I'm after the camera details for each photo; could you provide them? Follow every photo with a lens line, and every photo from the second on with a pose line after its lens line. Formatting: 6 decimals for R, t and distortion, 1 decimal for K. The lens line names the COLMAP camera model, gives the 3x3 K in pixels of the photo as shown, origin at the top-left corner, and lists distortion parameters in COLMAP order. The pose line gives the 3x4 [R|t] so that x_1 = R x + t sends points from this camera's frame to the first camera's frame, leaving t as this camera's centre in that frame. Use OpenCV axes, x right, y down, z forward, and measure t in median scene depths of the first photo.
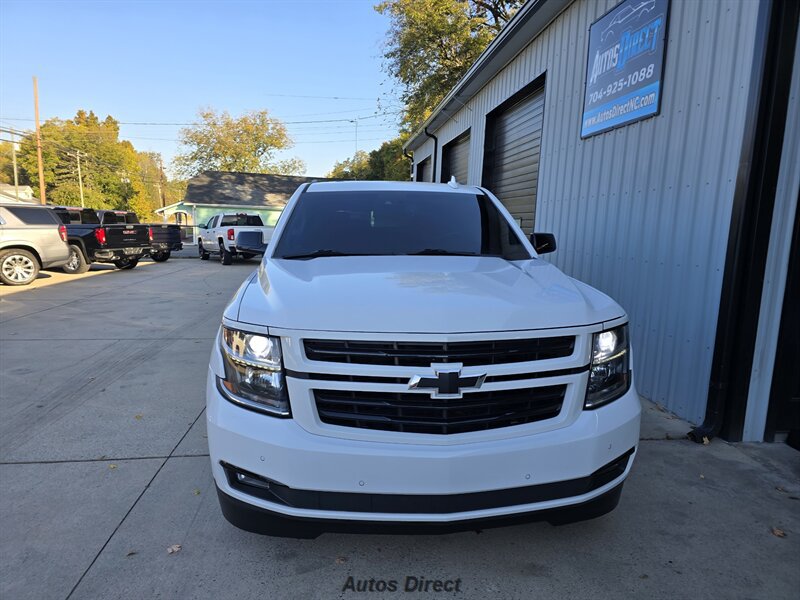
lens RADIAL K [[534.7, 0, 398.1], [0, 534.7, 302.1], [0, 0, 1]] dist [0.078421, -0.072113]
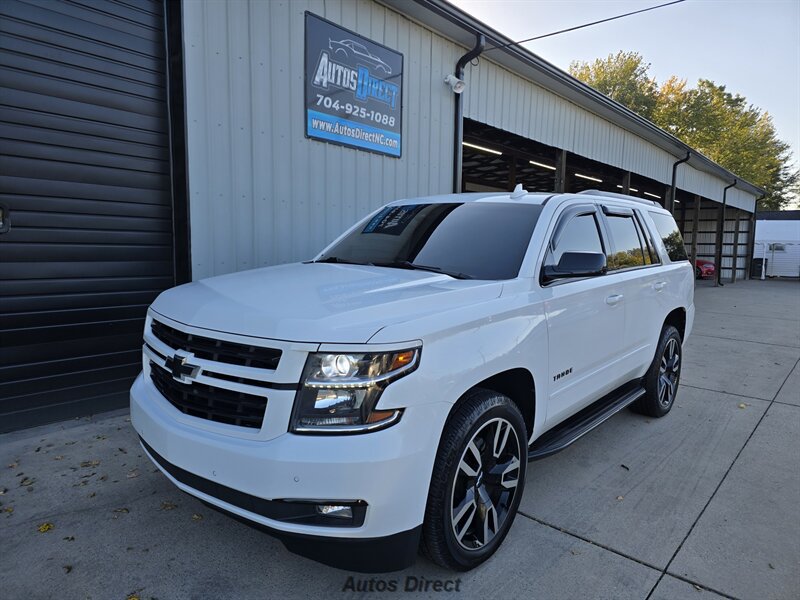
lens RADIAL K [[534.7, 0, 400.1], [0, 534.7, 298.0], [0, 0, 1]] dist [0.078421, -0.072113]
pose [[-0.682337, -0.110118, 0.722697, -0.493363], [0.071130, 0.973899, 0.215551, -0.248013], [-0.727569, 0.198483, -0.656694, 1.702434]]
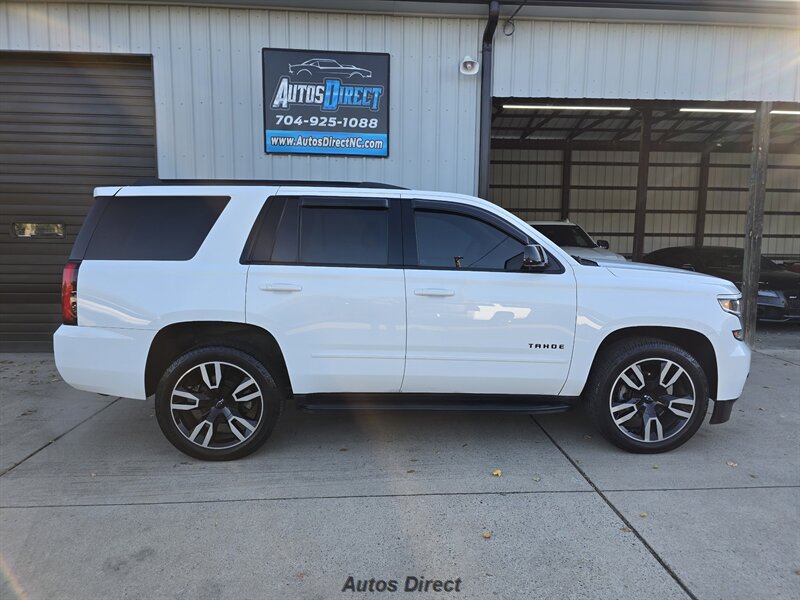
lens RADIAL K [[534.7, 0, 406.5], [0, 534.7, 305.0], [0, 0, 1]] dist [0.078421, -0.072113]
pose [[0.046457, -0.137379, 0.989429, -0.828385], [0.137270, 0.981979, 0.129899, -0.120191], [-0.989444, 0.129784, 0.064478, 0.776279]]
